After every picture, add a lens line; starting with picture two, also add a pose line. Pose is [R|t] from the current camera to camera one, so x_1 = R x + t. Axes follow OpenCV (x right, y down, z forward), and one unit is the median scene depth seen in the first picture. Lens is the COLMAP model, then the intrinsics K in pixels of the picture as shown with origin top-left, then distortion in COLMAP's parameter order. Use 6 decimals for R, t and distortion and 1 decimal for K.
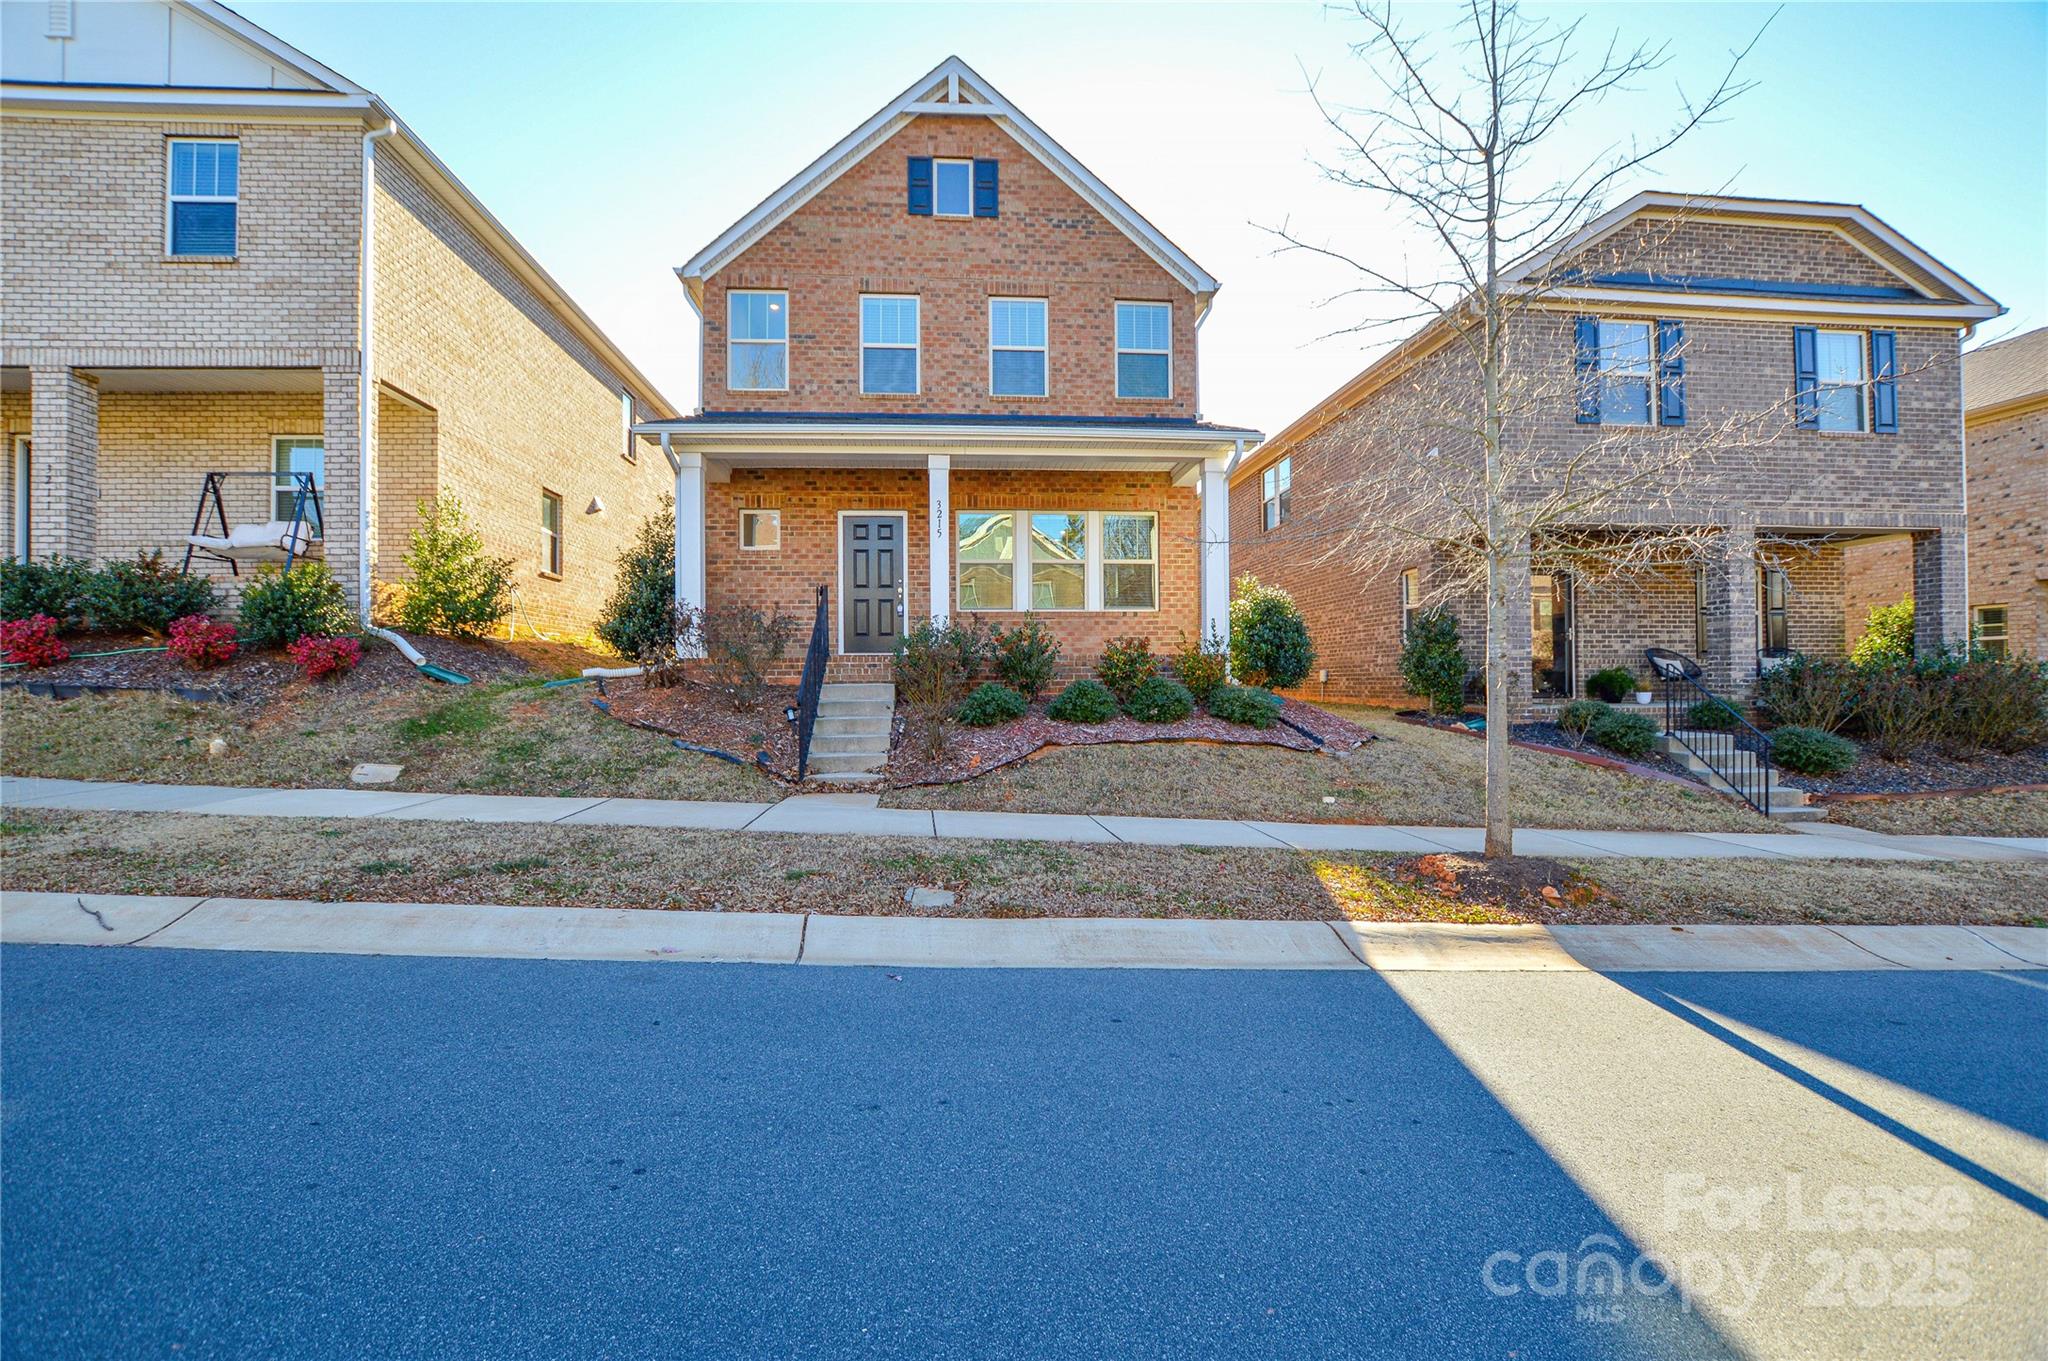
lens RADIAL K [[912.8, 0, 1020.4], [0, 912.8, 680.6], [0, 0, 1]] dist [-0.028338, 0.001495]
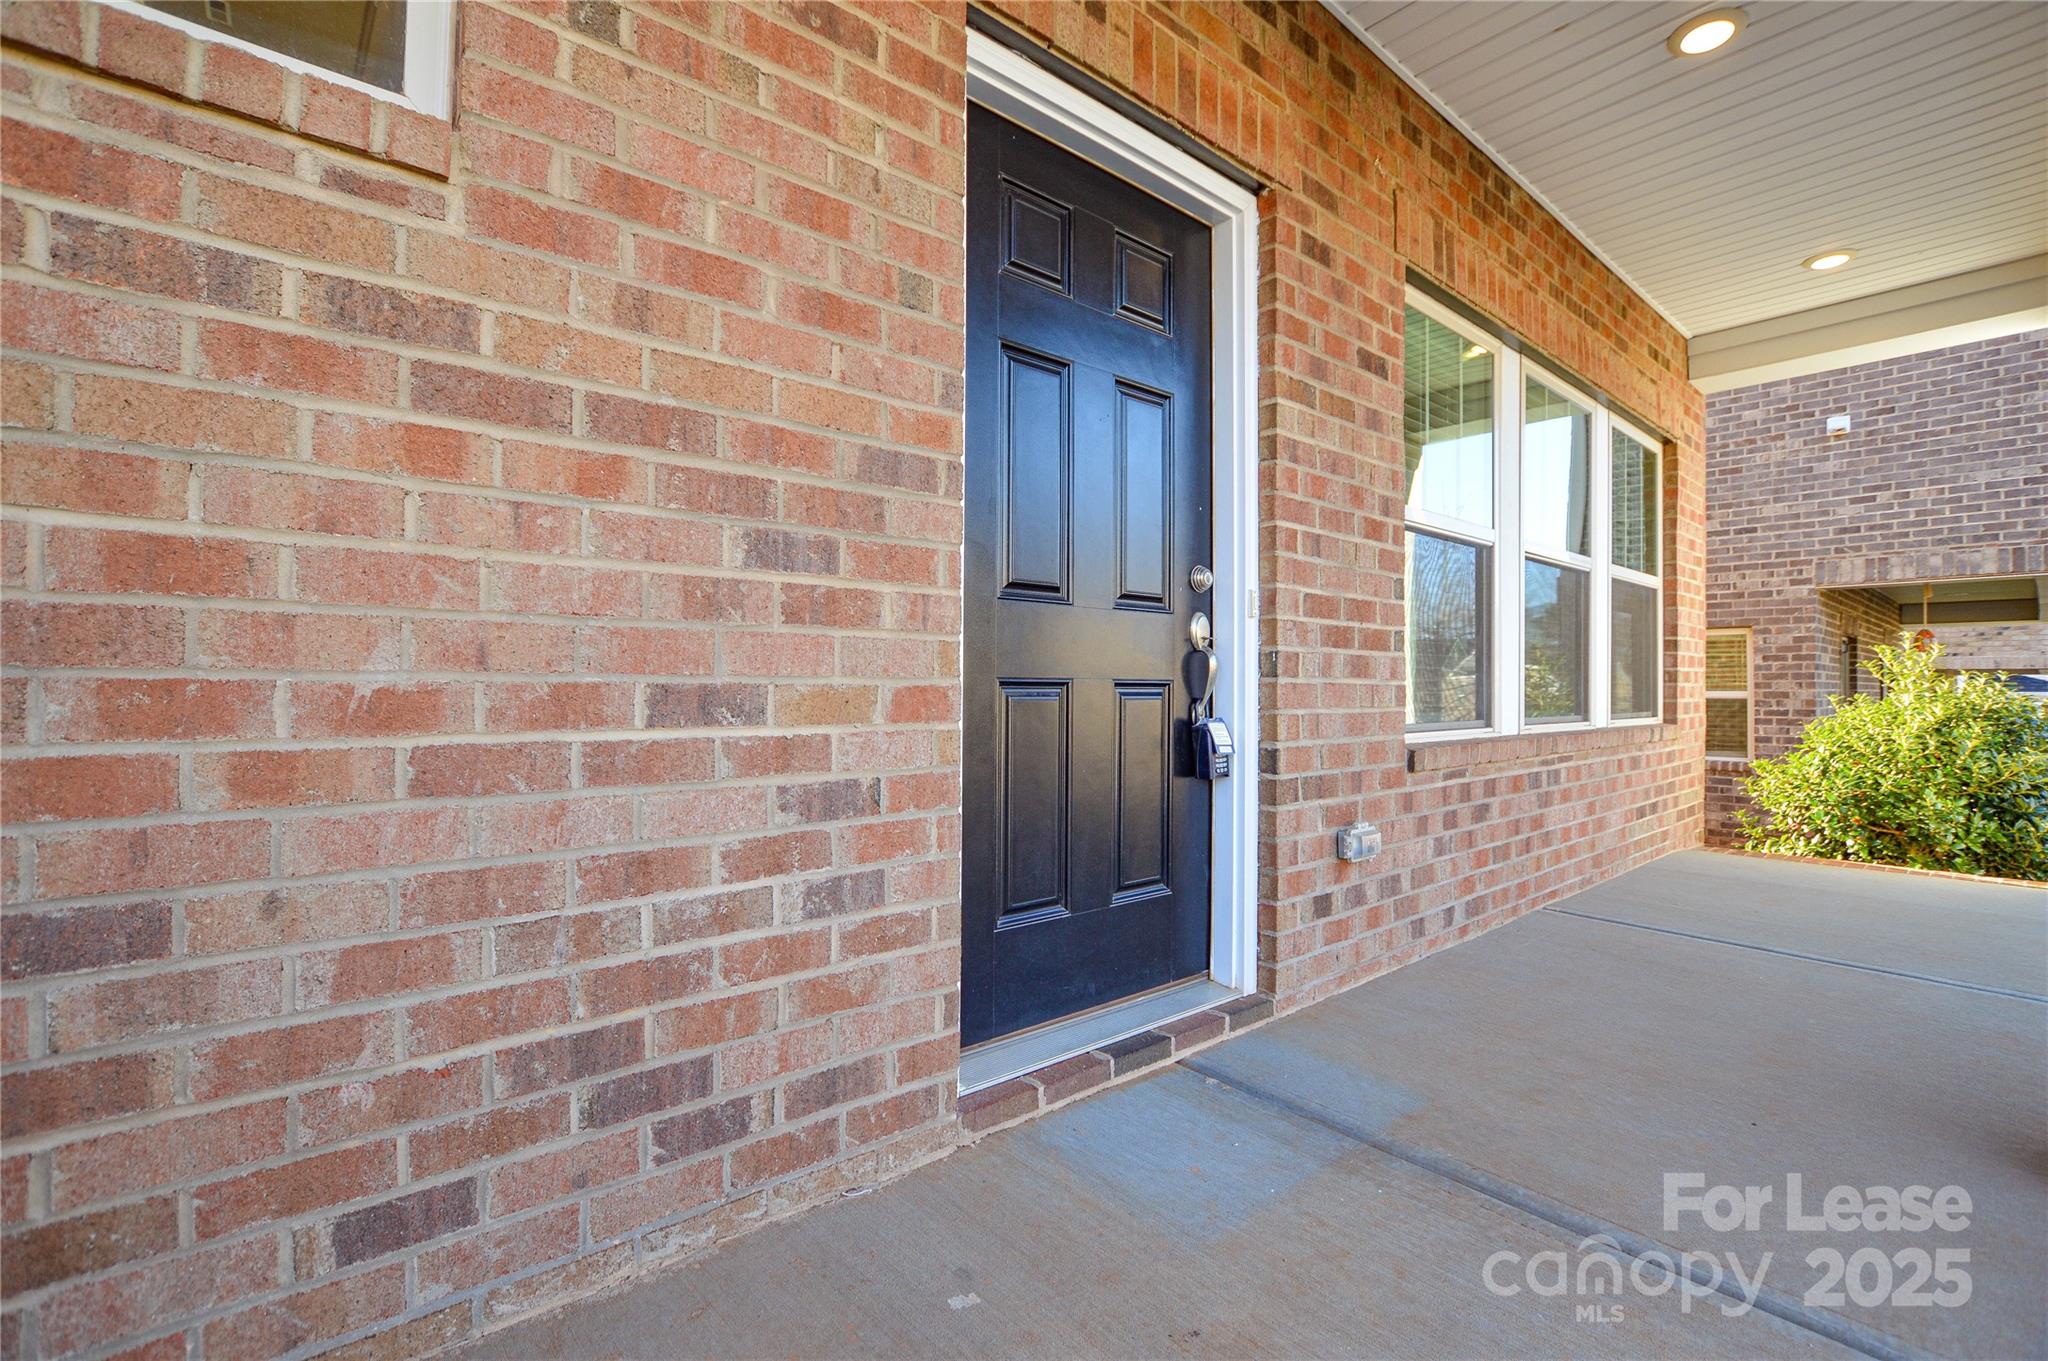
lens RADIAL K [[912.8, 0, 1020.4], [0, 912.8, 680.6], [0, 0, 1]] dist [-0.028338, 0.001495]
pose [[0.812524, 0.019168, 0.582613, -0.266640], [-0.013612, 0.999811, -0.013910, -0.085191], [-0.582769, 0.003371, 0.812631, 0.880758]]
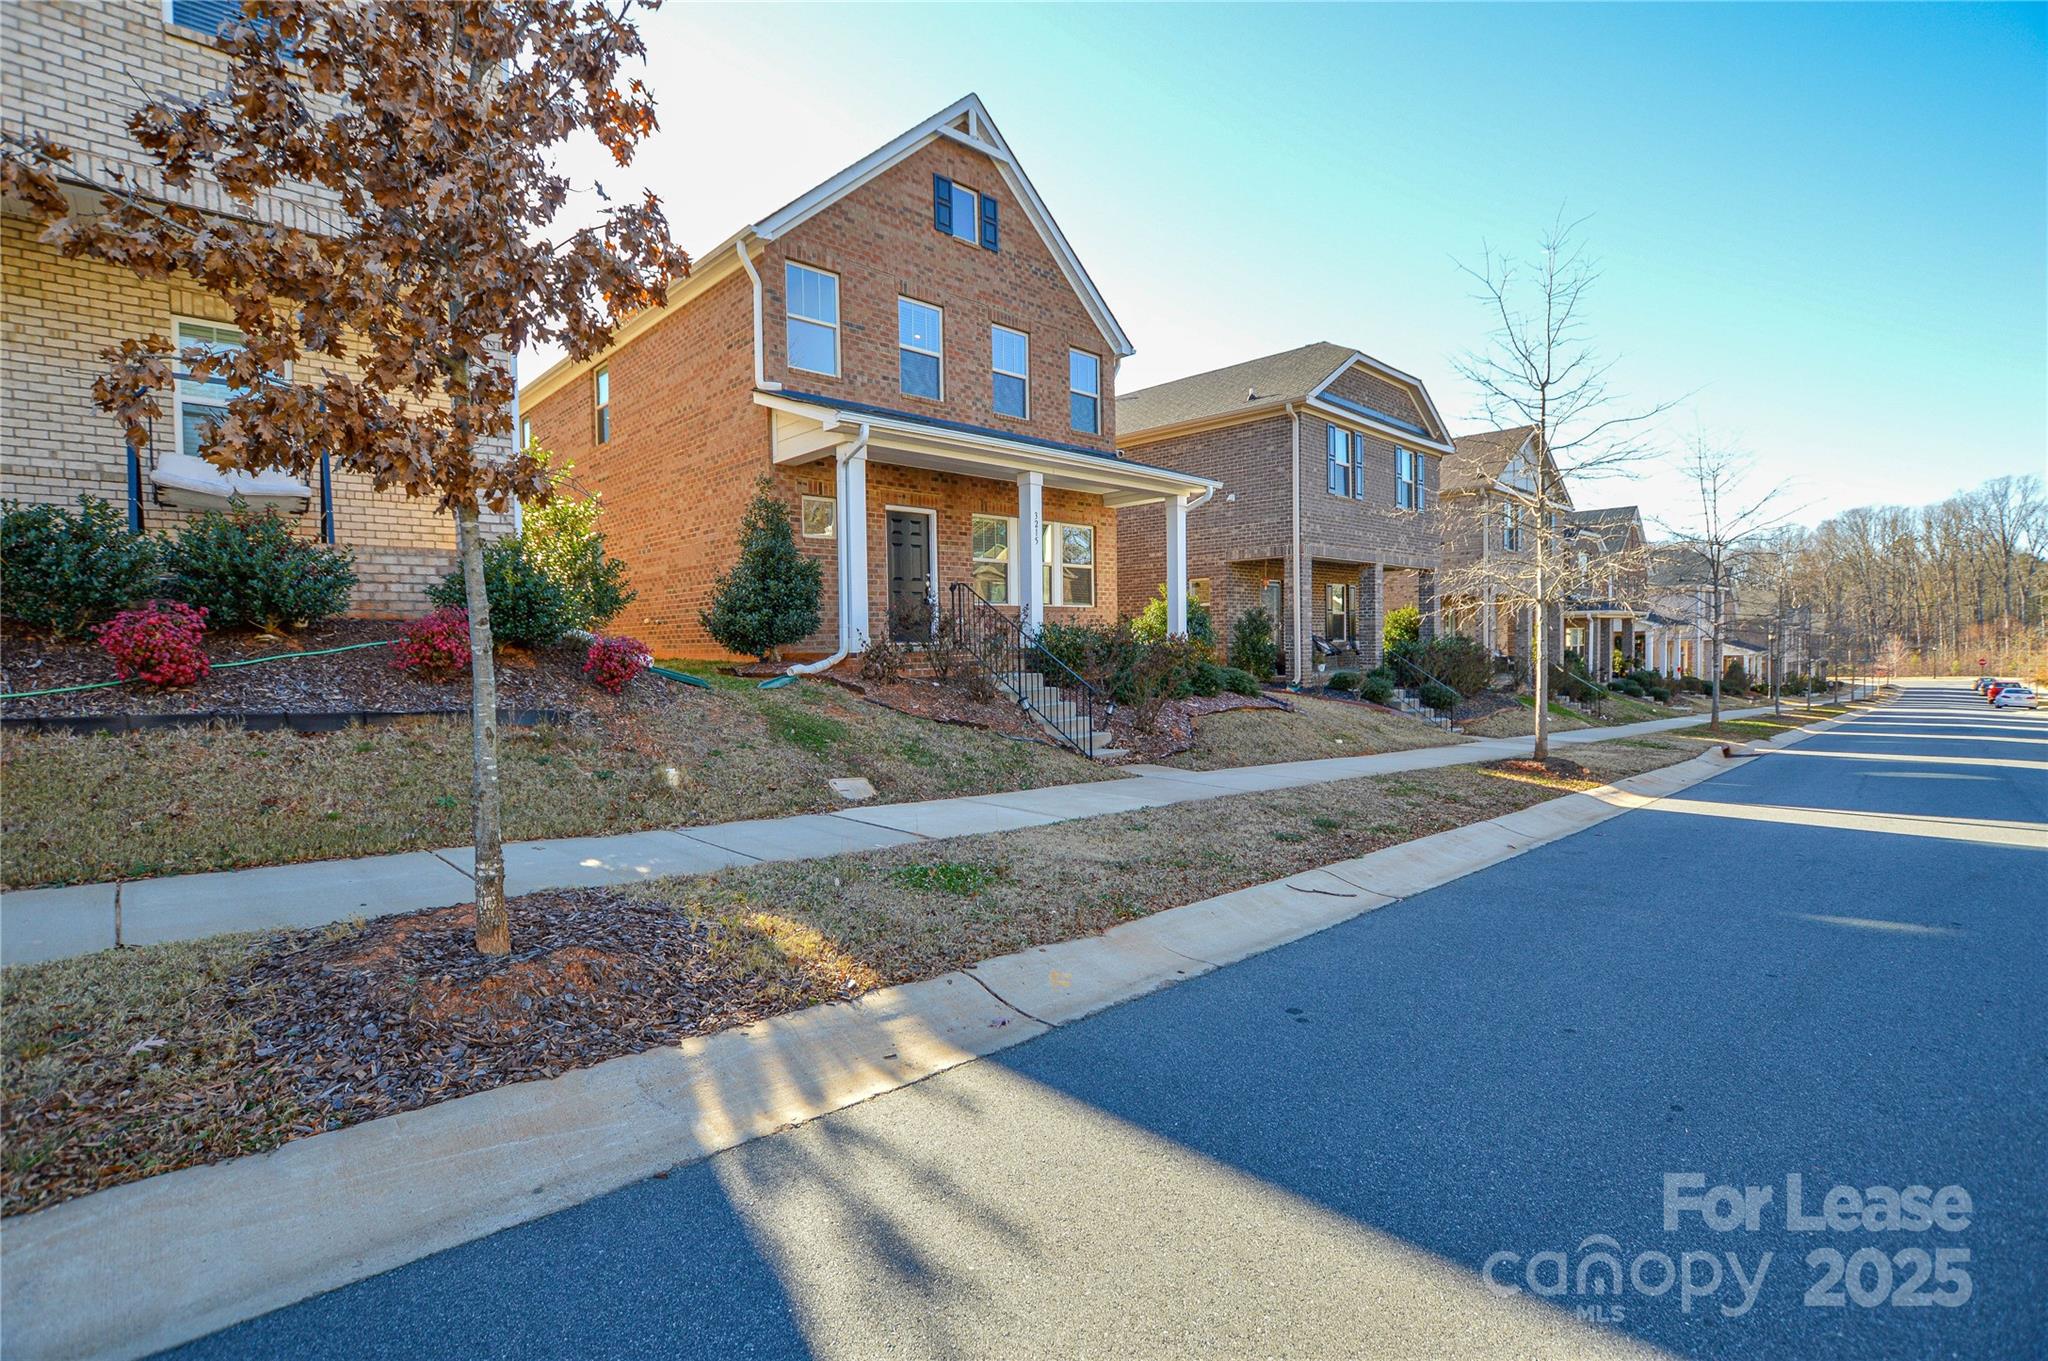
lens RADIAL K [[912.8, 0, 1020.4], [0, 912.8, 680.6], [0, 0, 1]] dist [-0.028338, 0.001495]
pose [[0.776717, -0.032290, 0.629021, -0.729995], [0.008043, 0.999112, 0.041358, -0.028898], [-0.629798, -0.027064, 0.776287, 0.097871]]
